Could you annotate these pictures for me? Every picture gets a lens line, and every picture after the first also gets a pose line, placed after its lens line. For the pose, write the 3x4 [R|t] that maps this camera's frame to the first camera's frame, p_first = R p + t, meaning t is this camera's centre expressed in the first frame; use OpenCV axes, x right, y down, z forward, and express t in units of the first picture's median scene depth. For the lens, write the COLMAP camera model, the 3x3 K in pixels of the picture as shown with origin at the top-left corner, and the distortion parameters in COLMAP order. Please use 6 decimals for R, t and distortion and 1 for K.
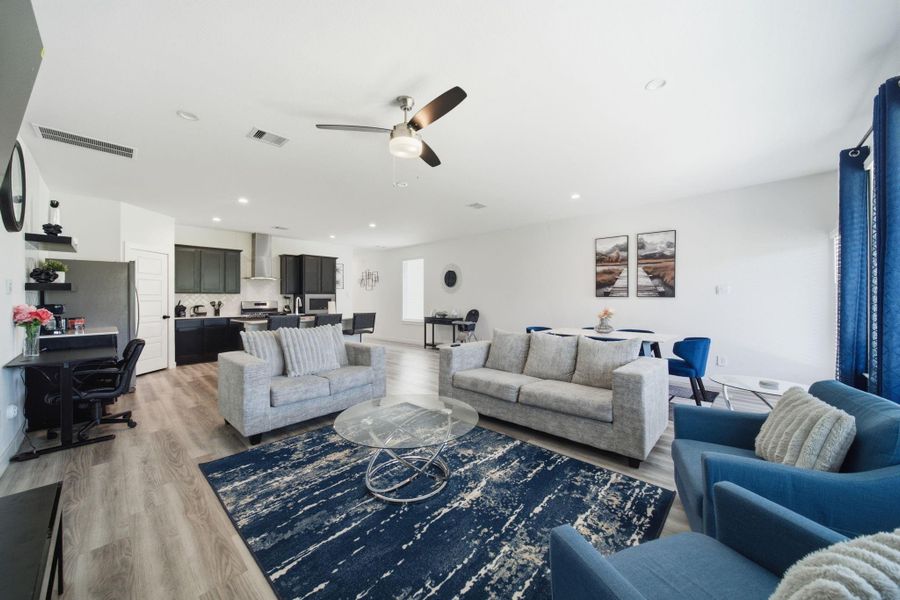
lens RADIAL K [[321.5, 0, 450.0], [0, 321.5, 300.0], [0, 0, 1]] dist [-0.002088, -0.000193]
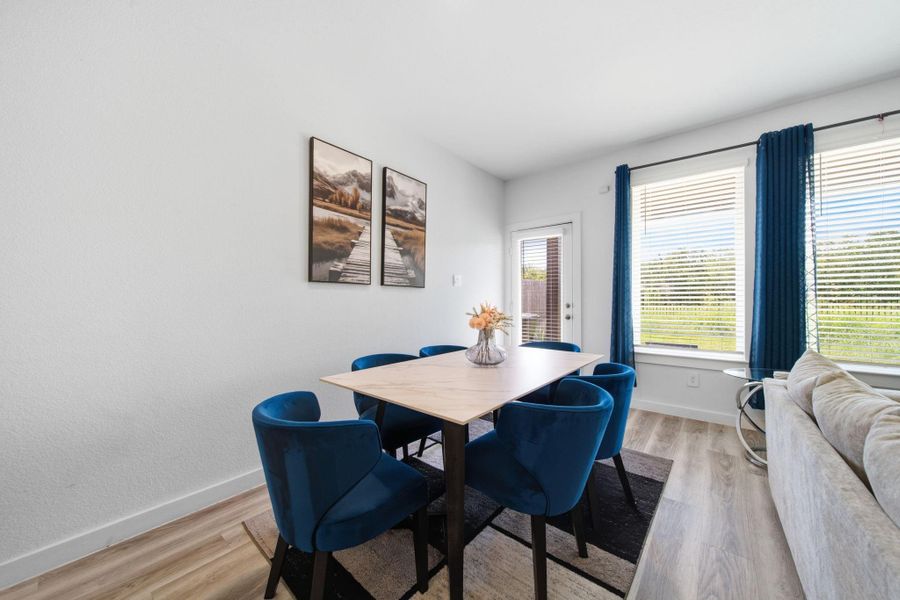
lens RADIAL K [[321.5, 0, 450.0], [0, 321.5, 300.0], [0, 0, 1]] dist [-0.002088, -0.000193]
pose [[-0.056144, -0.000083, 0.998423, 0.085444], [0.005676, 0.999984, 0.000402, 0.025528], [-0.998407, 0.005689, -0.056143, 1.585315]]
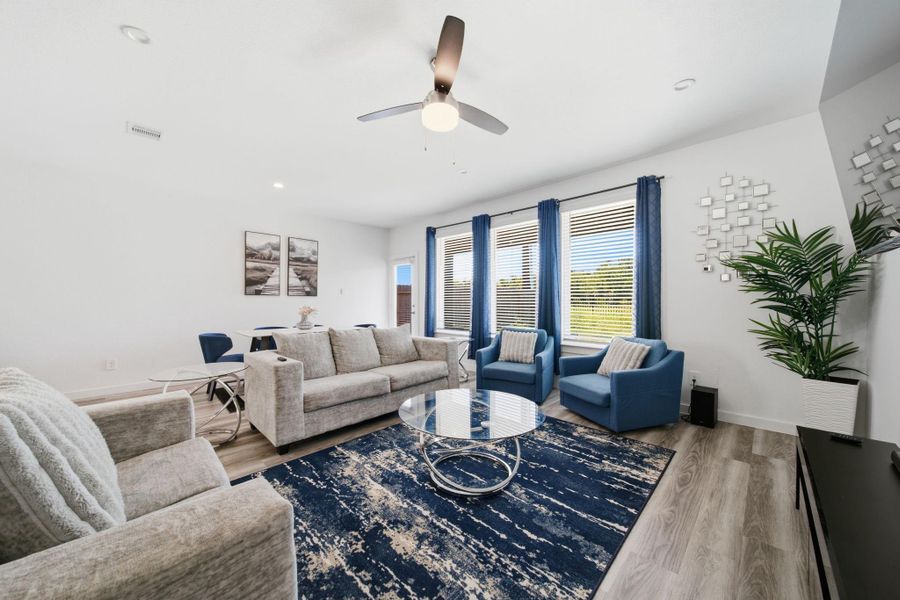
lens RADIAL K [[321.5, 0, 450.0], [0, 321.5, 300.0], [0, 0, 1]] dist [-0.002088, -0.000193]
pose [[0.030913, 0.005095, 0.999509, -0.803001], [0.007913, 0.999954, -0.005342, 0.025348], [-0.999491, 0.008074, 0.030872, 0.740830]]
